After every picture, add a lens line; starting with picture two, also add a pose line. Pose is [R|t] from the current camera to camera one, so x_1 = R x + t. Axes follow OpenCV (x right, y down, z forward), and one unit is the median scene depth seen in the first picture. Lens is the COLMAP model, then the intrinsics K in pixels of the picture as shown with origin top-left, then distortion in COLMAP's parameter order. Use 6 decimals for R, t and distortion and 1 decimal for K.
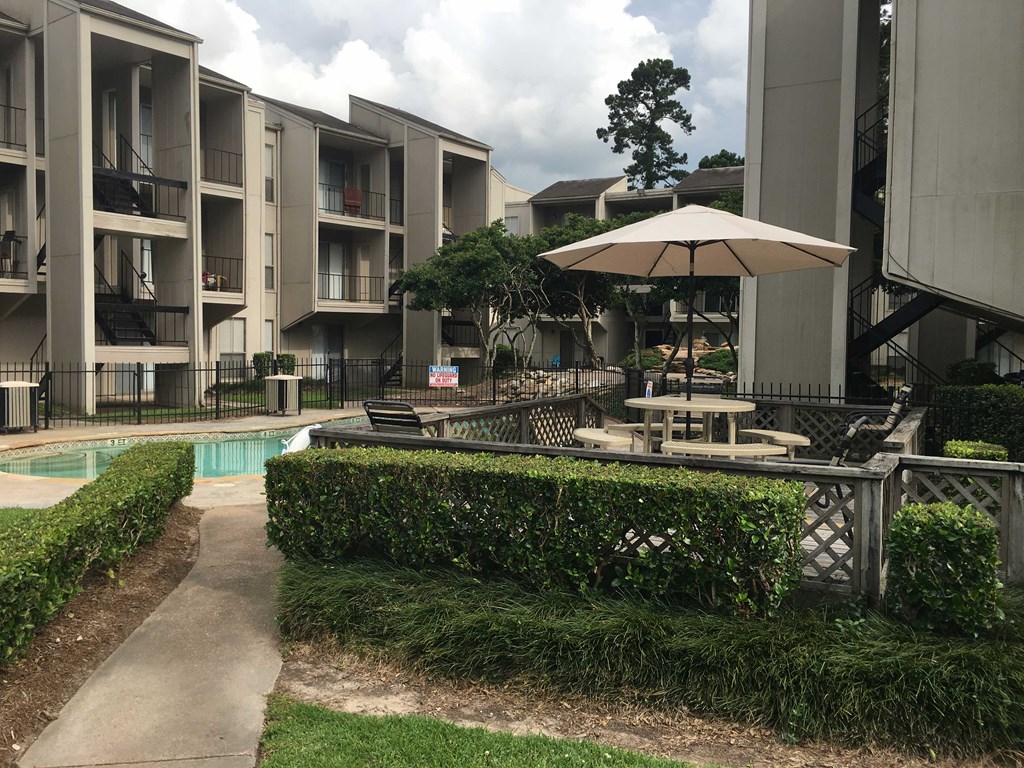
lens RADIAL K [[1224.4, 0, 512.0], [0, 1224.4, 384.0], [0, 0, 1]] dist [-0.007845, -0.036666]
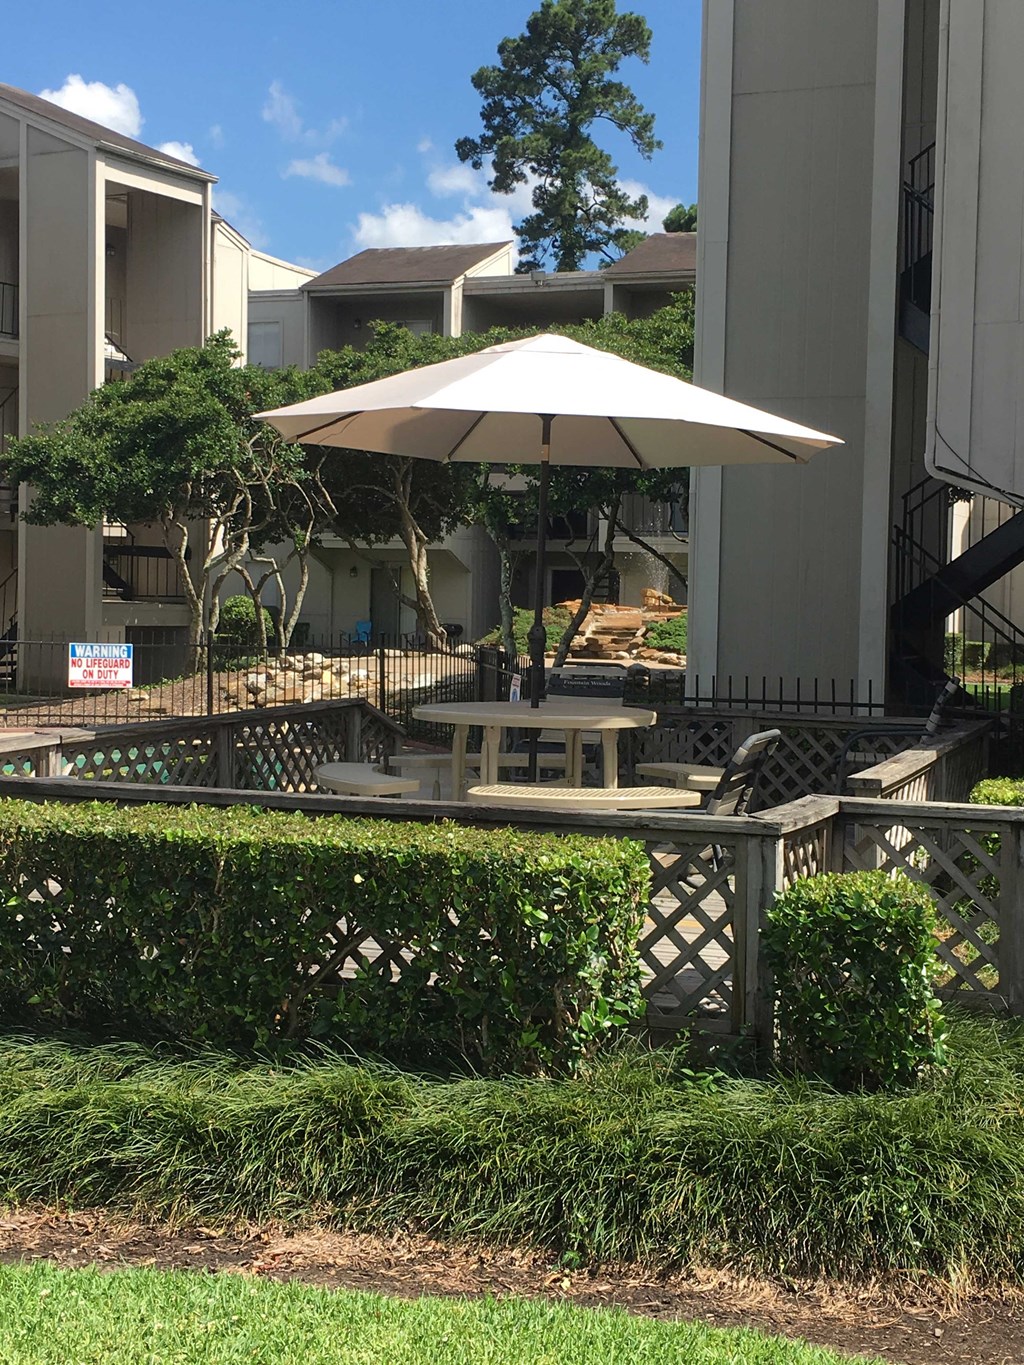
lens RADIAL K [[2141.6, 0, 512.0], [0, 2141.6, 682.5], [0, 0, 1]] dist [-0.030502, -0.012850]
pose [[0.983401, -0.002771, 0.181424, -0.050135], [0.001741, 0.999981, 0.005836, -0.004303], [-0.181437, -0.005423, 0.983388, 0.165746]]
